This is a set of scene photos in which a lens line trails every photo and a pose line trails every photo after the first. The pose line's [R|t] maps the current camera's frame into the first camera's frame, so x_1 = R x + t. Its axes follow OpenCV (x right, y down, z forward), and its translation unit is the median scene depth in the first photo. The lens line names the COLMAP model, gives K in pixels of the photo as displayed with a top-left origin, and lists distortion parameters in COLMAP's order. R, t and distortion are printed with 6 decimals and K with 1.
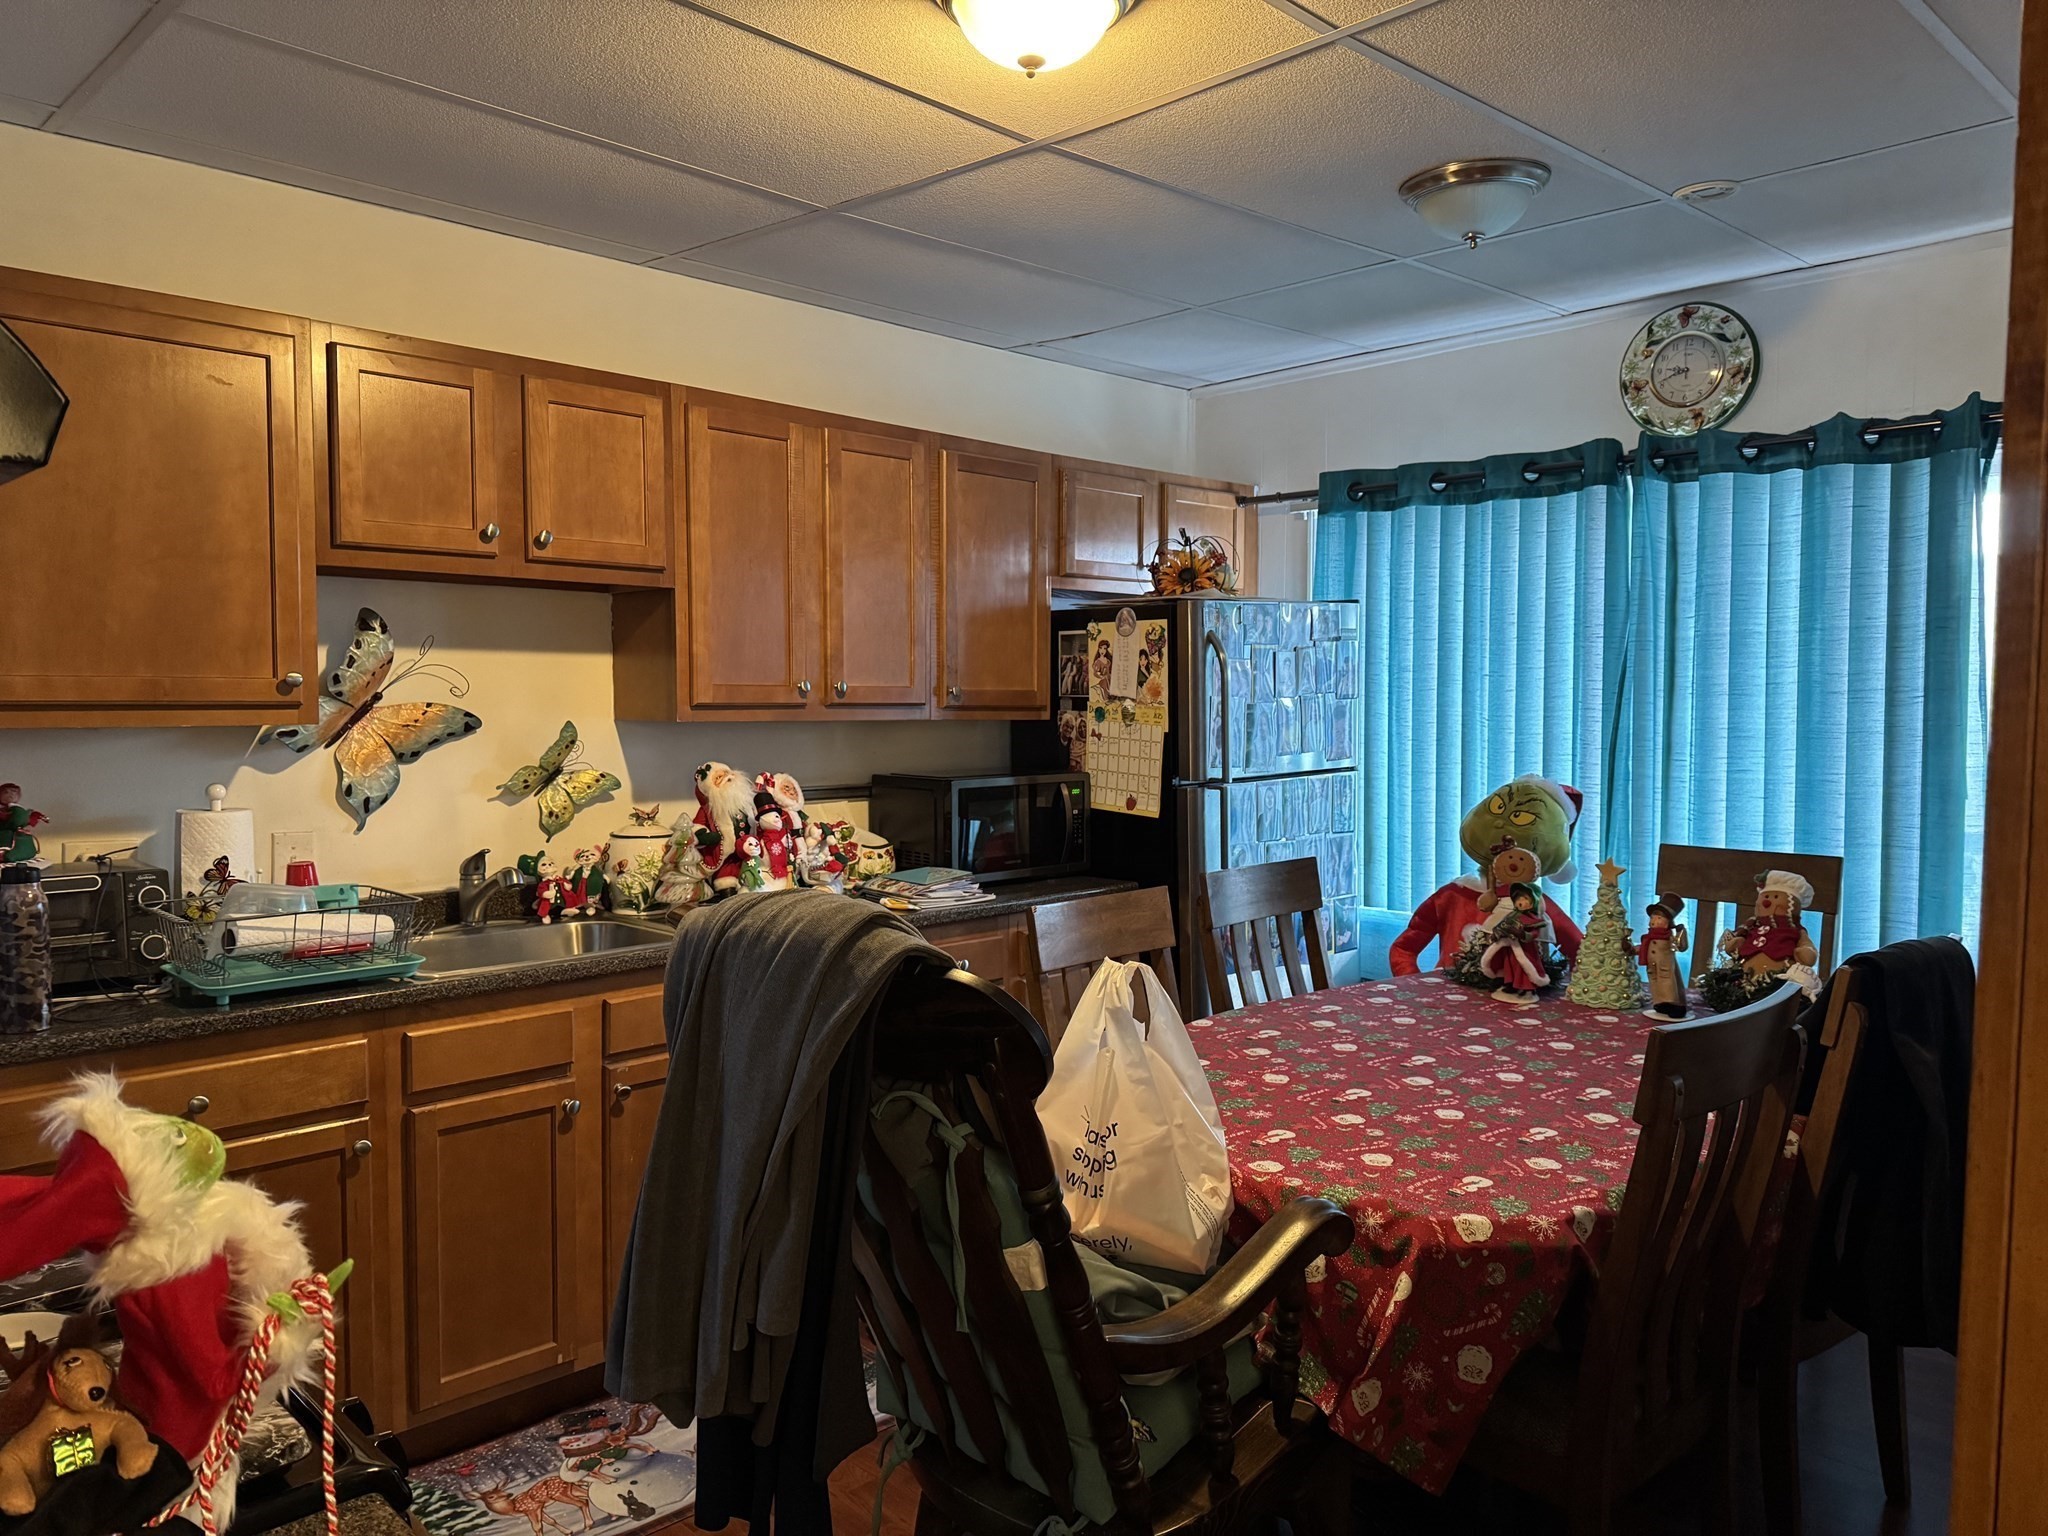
lens RADIAL K [[1447.6, 0, 1041.6], [0, 1447.6, 759.0], [0, 0, 1]] dist [0.062859, -0.052092]
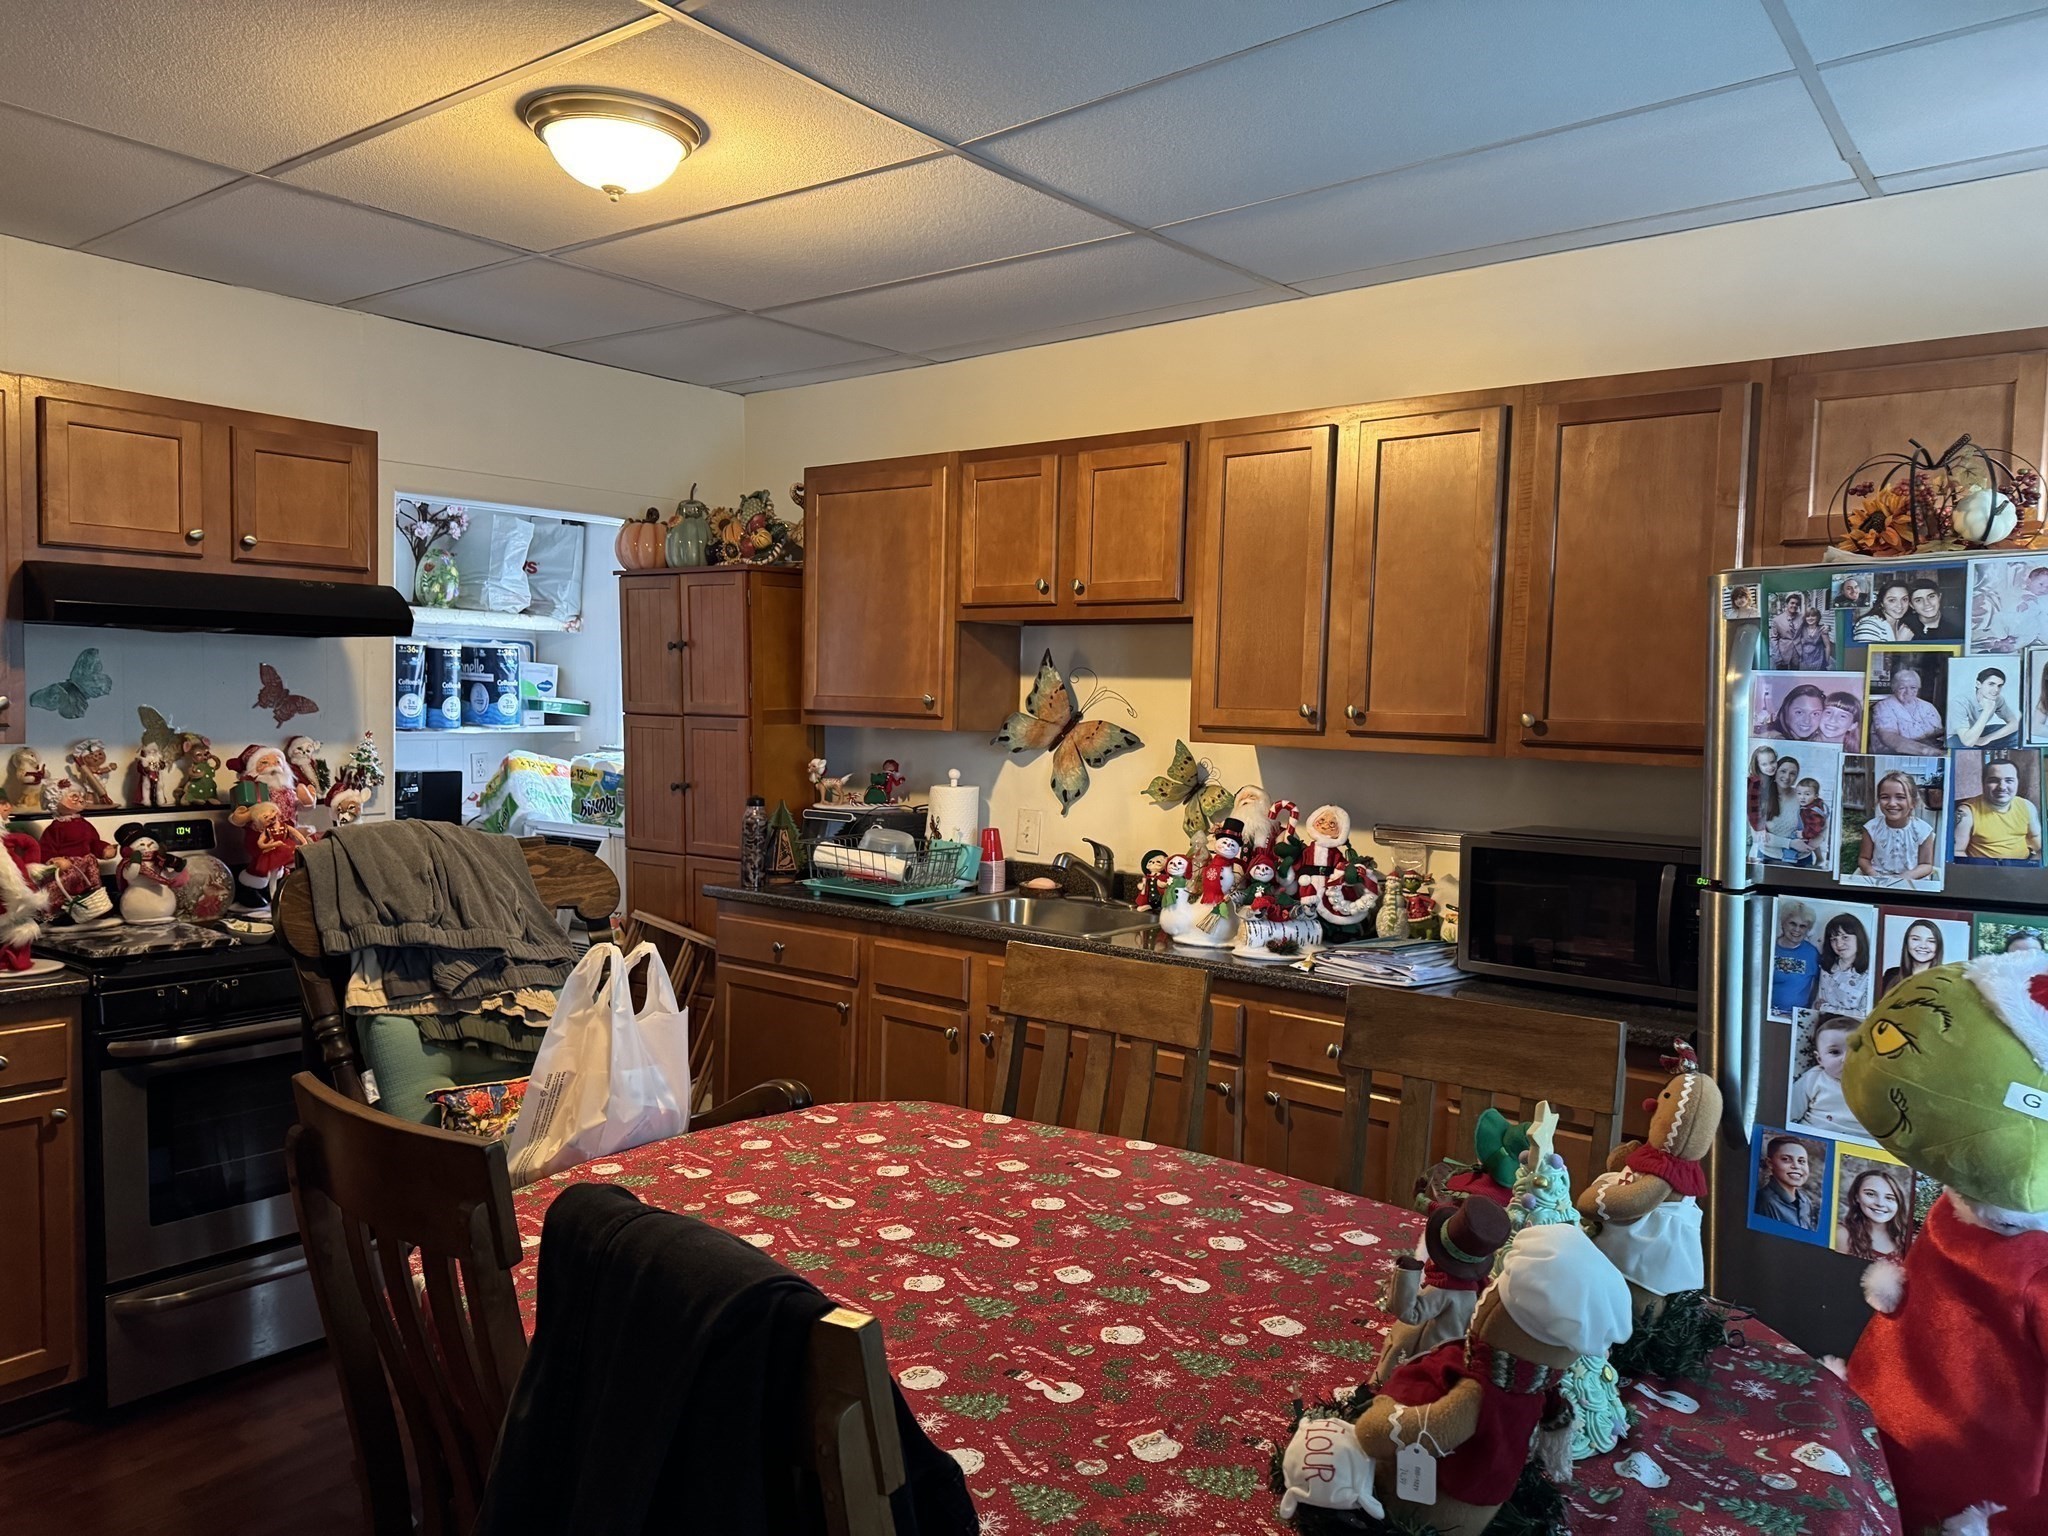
lens RADIAL K [[1447.6, 0, 1013.3], [0, 1447.6, 771.2], [0, 0, 1]] dist [0.062859, -0.052092]
pose [[0.105159, 0.049361, -0.993230, 0.833624], [-0.069317, 0.996702, 0.042195, -0.042971], [0.992037, 0.064410, 0.108234, 0.805938]]
